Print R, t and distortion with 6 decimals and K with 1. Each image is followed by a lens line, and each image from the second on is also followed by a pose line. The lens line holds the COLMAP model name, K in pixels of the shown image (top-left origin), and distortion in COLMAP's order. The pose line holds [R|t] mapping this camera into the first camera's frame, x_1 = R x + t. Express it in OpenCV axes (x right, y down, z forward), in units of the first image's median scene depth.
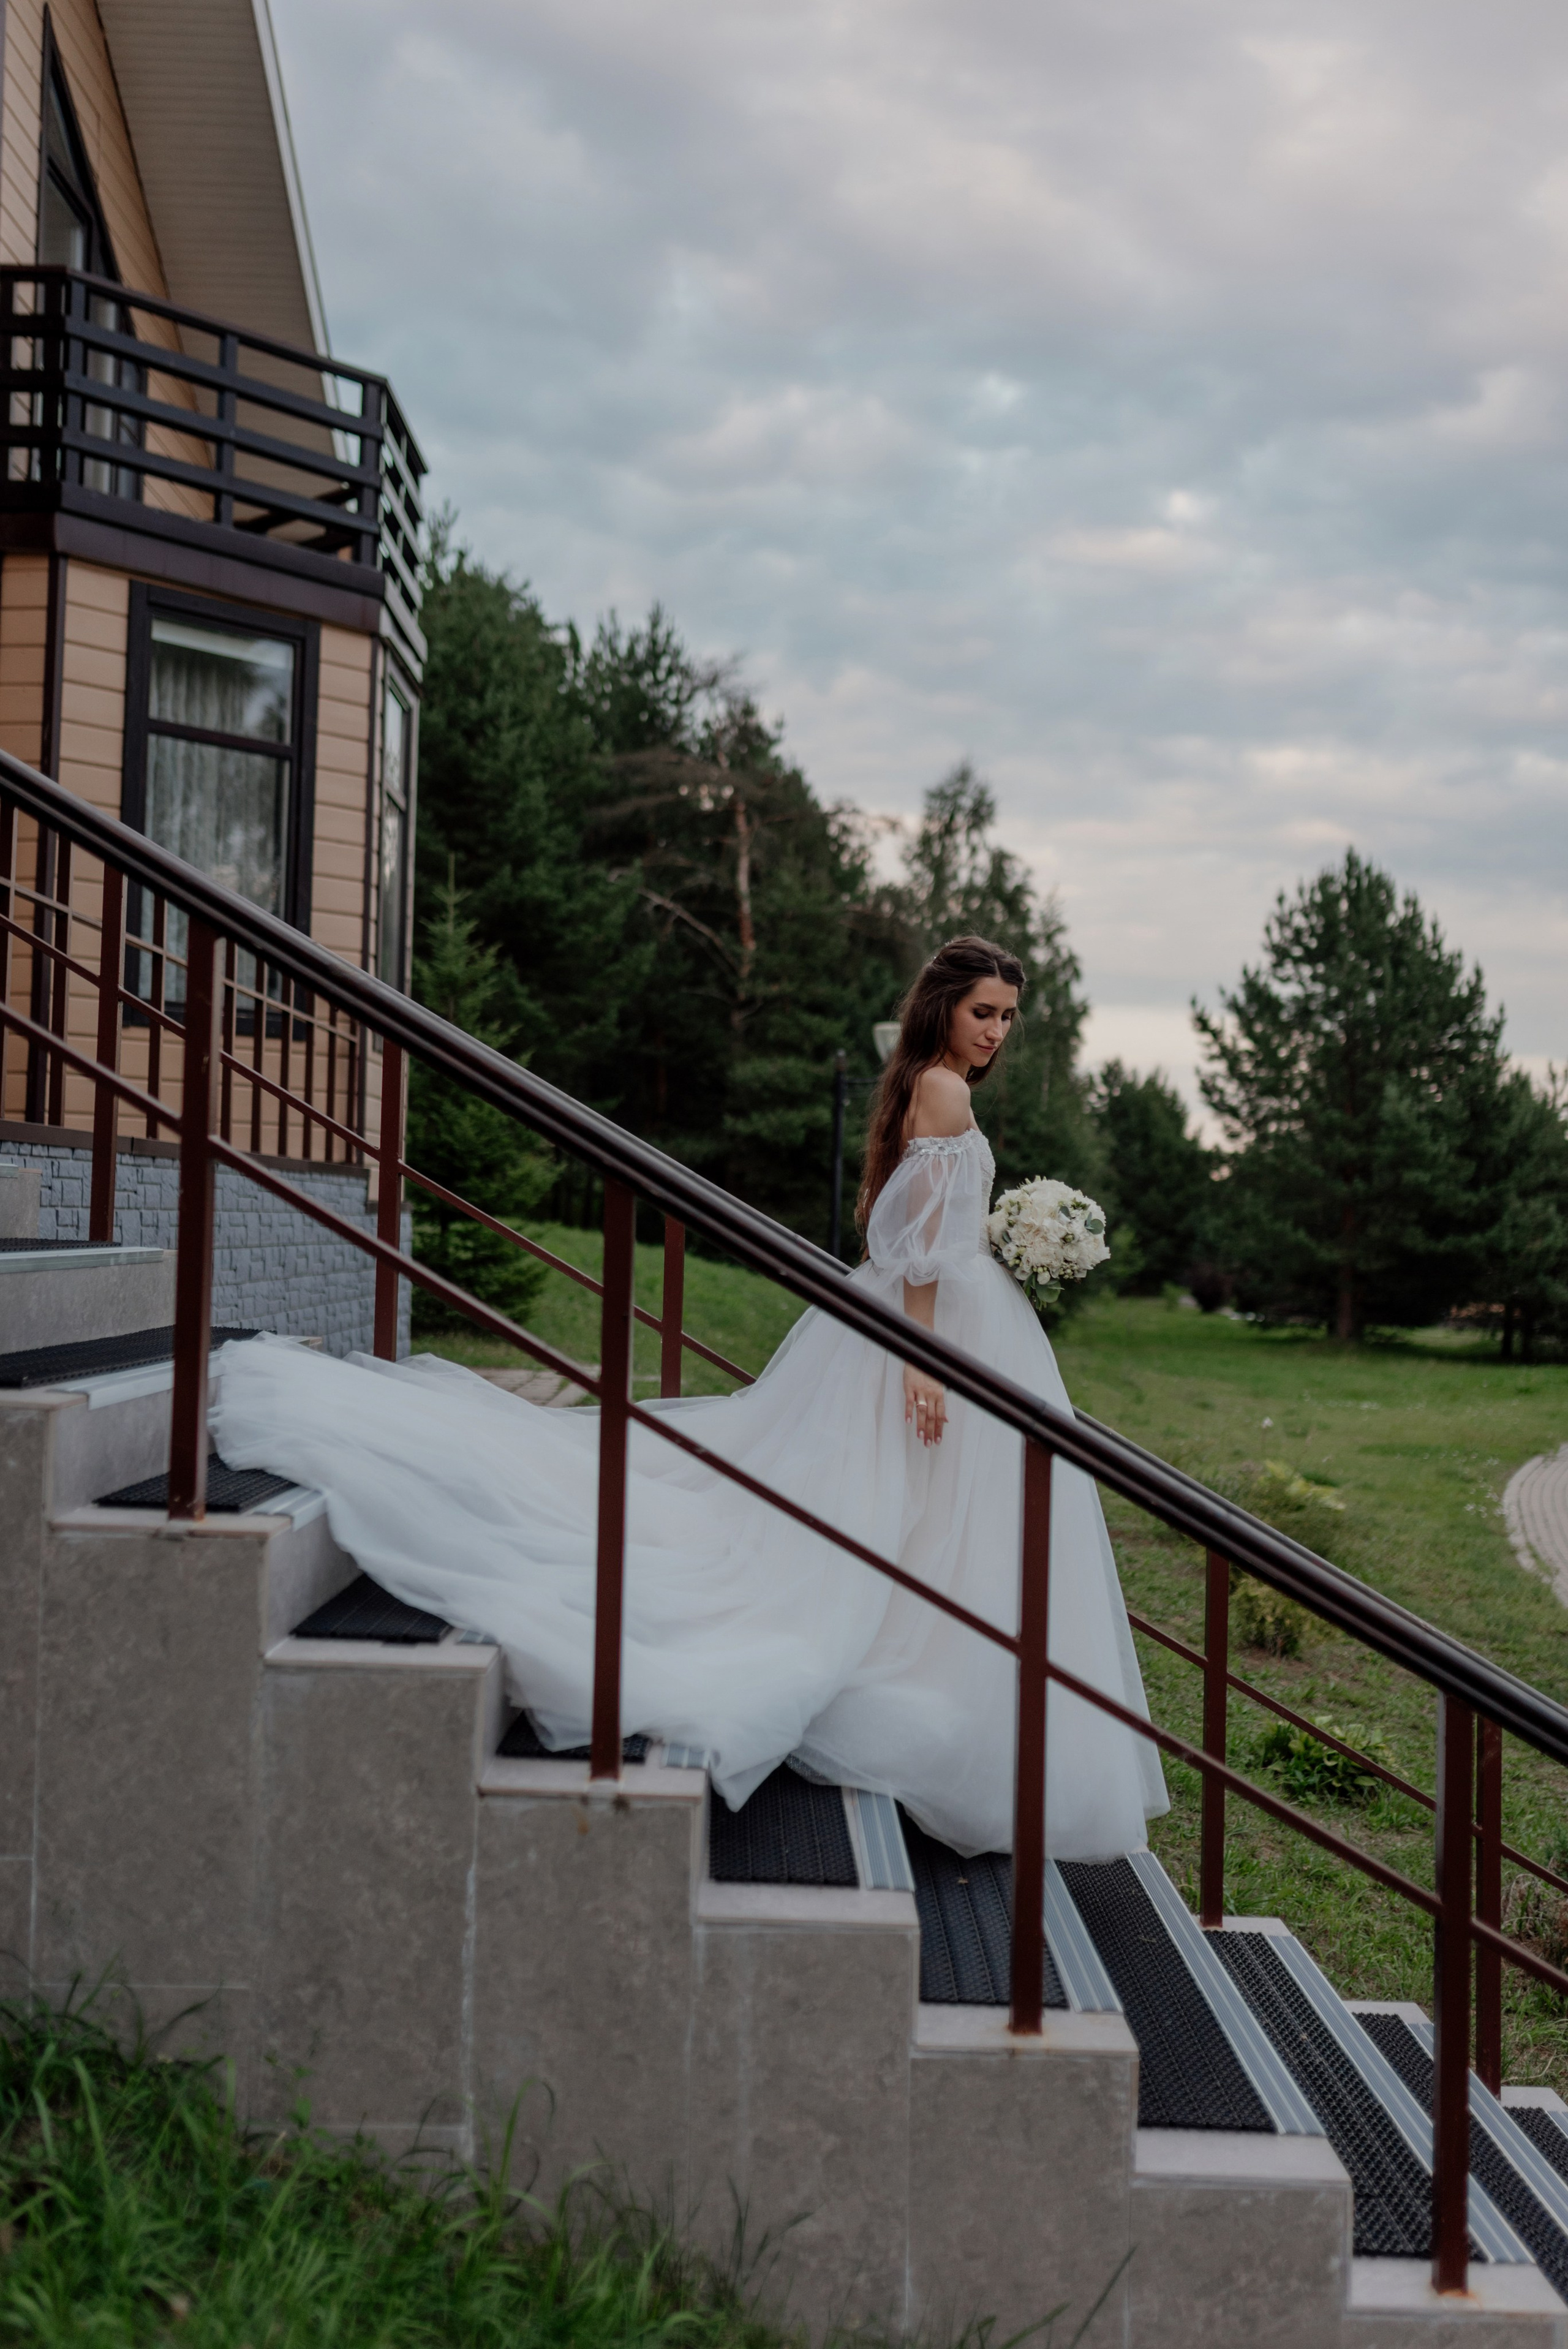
lens RADIAL K [[2451.0, 0, 782.0], [0, 2451.0, 1174.6], [0, 0, 1]] dist [-0.005827, 0.000000]
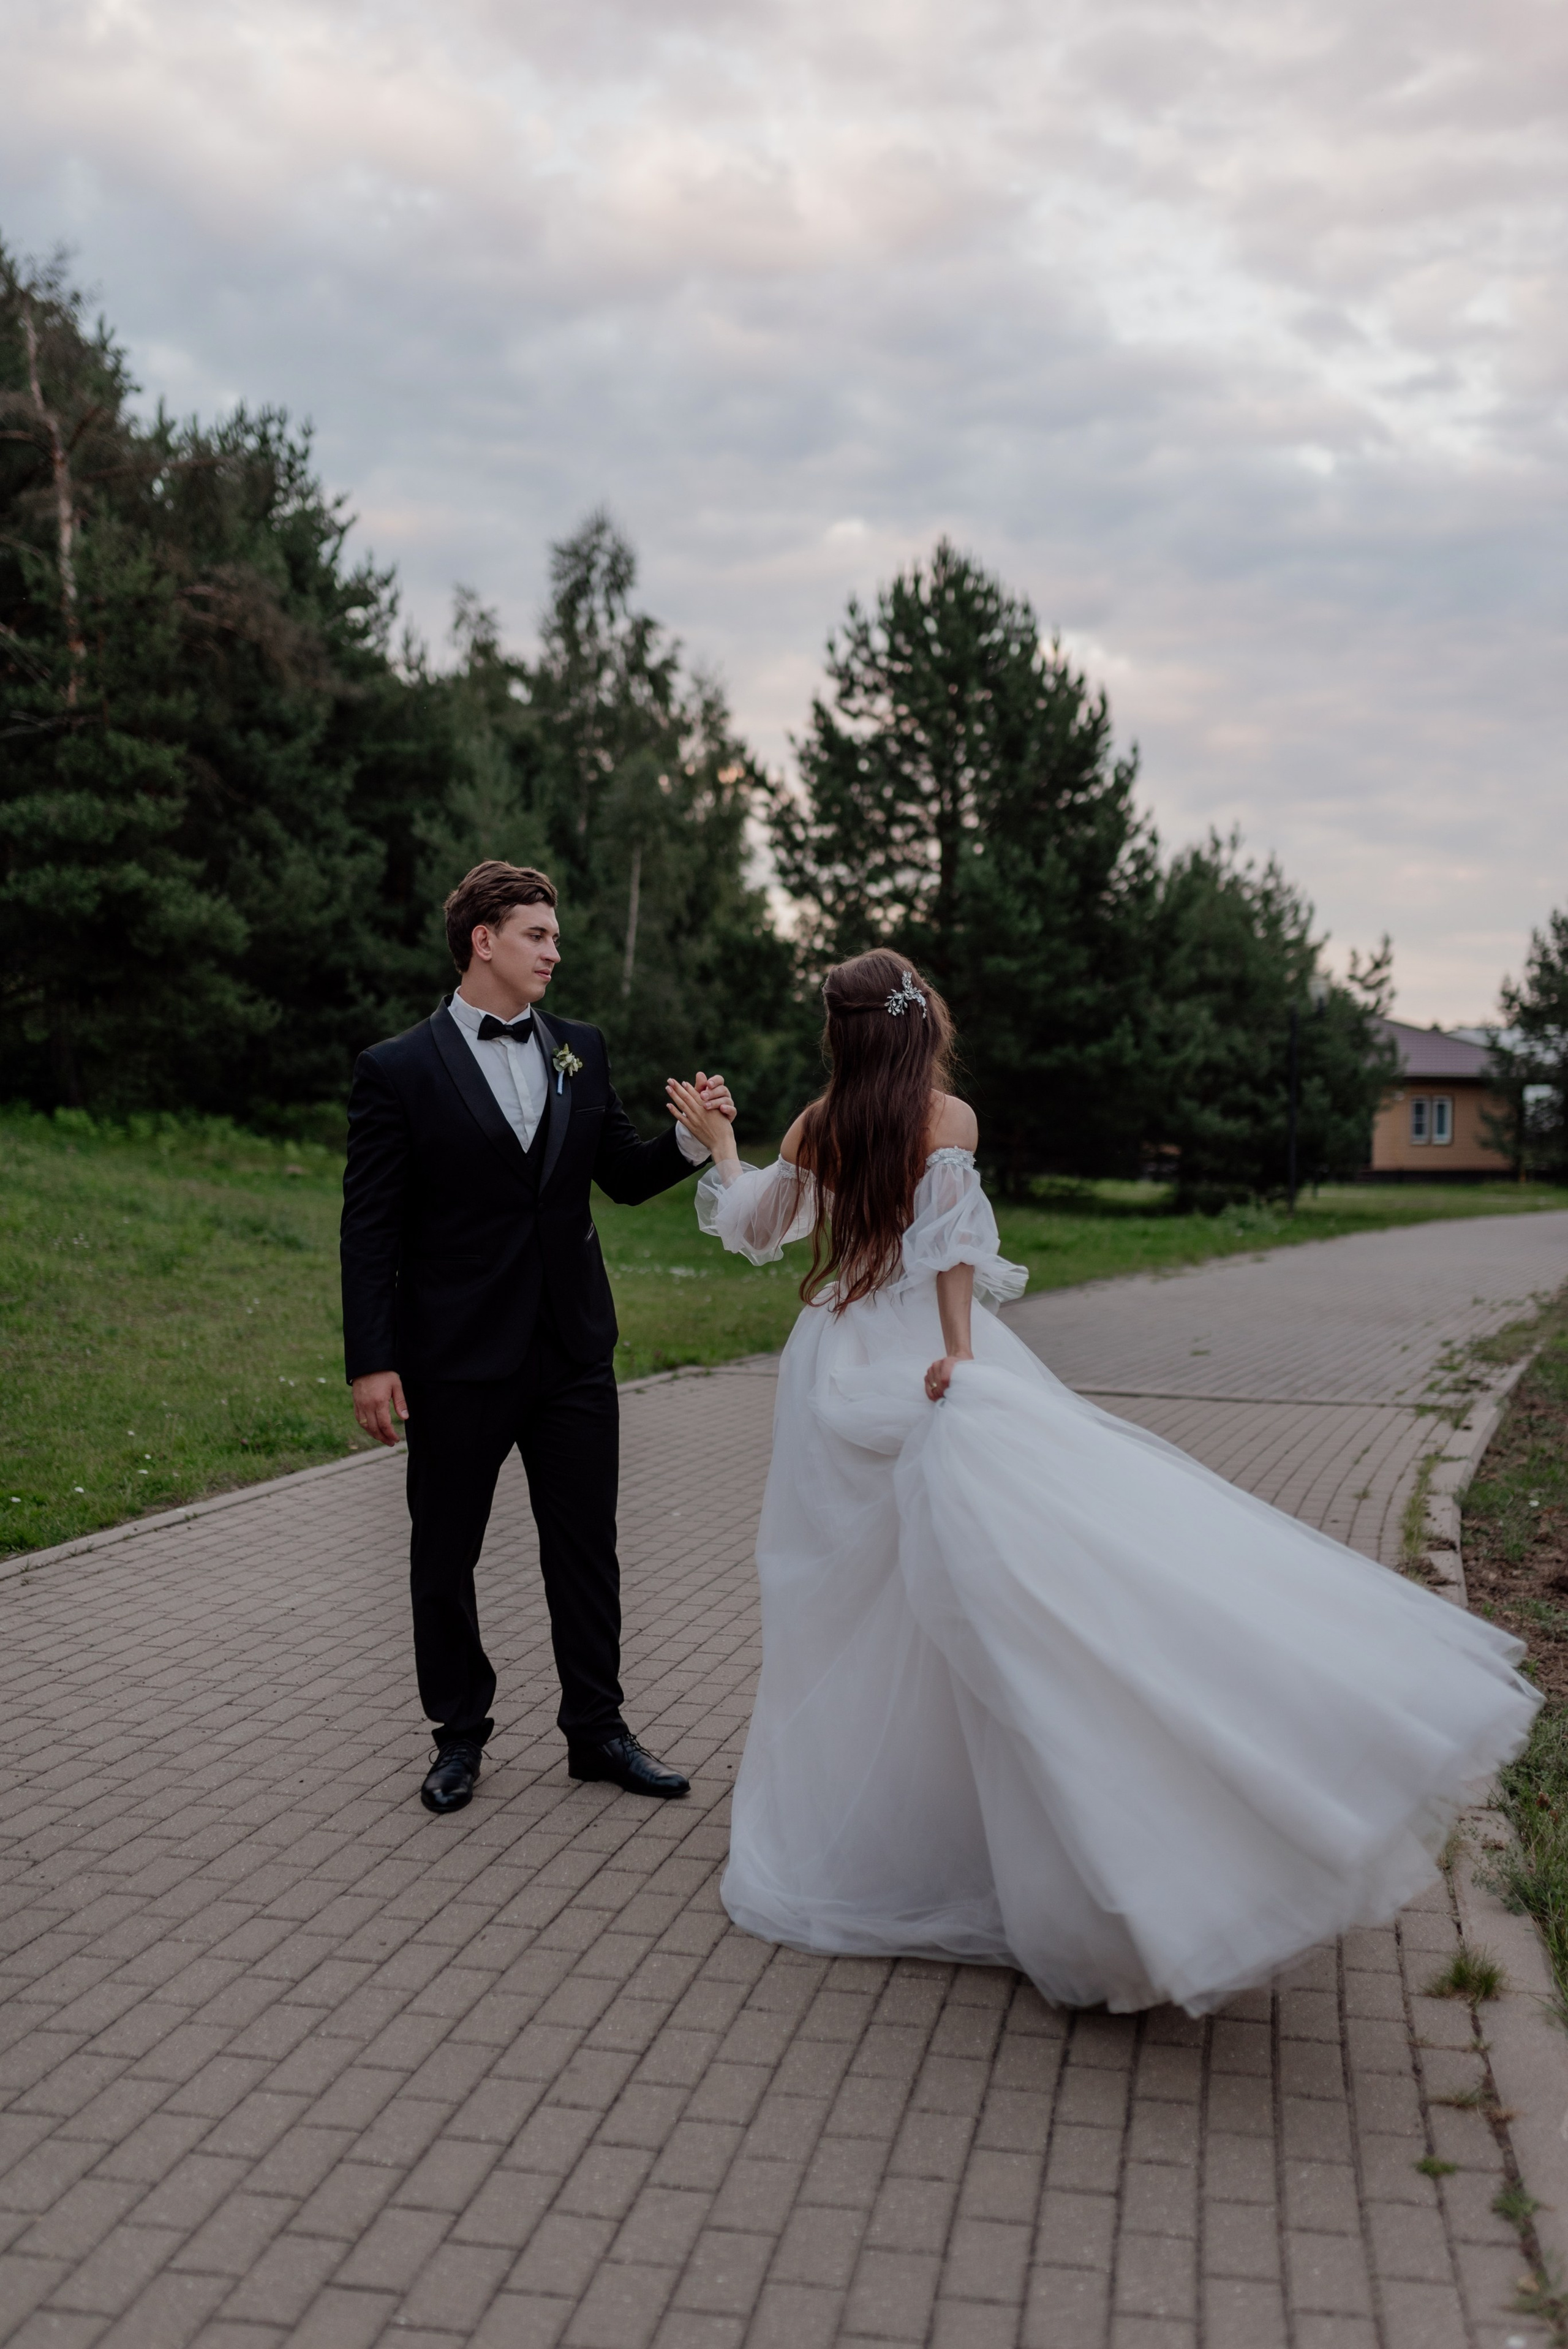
lens RADIAL K [[2451.0, 0, 788.5], [0, 2451.0, 1178.5], [0, 0, 1]] dist [-0.005827, 0.000000]
pose [[0.998658, -0.013022, 0.050128, 0.115738], [0.010384, 0.998565, 0.052534, 0.019120], [-0.050740, -0.051943, 0.997360, 0.189708]]
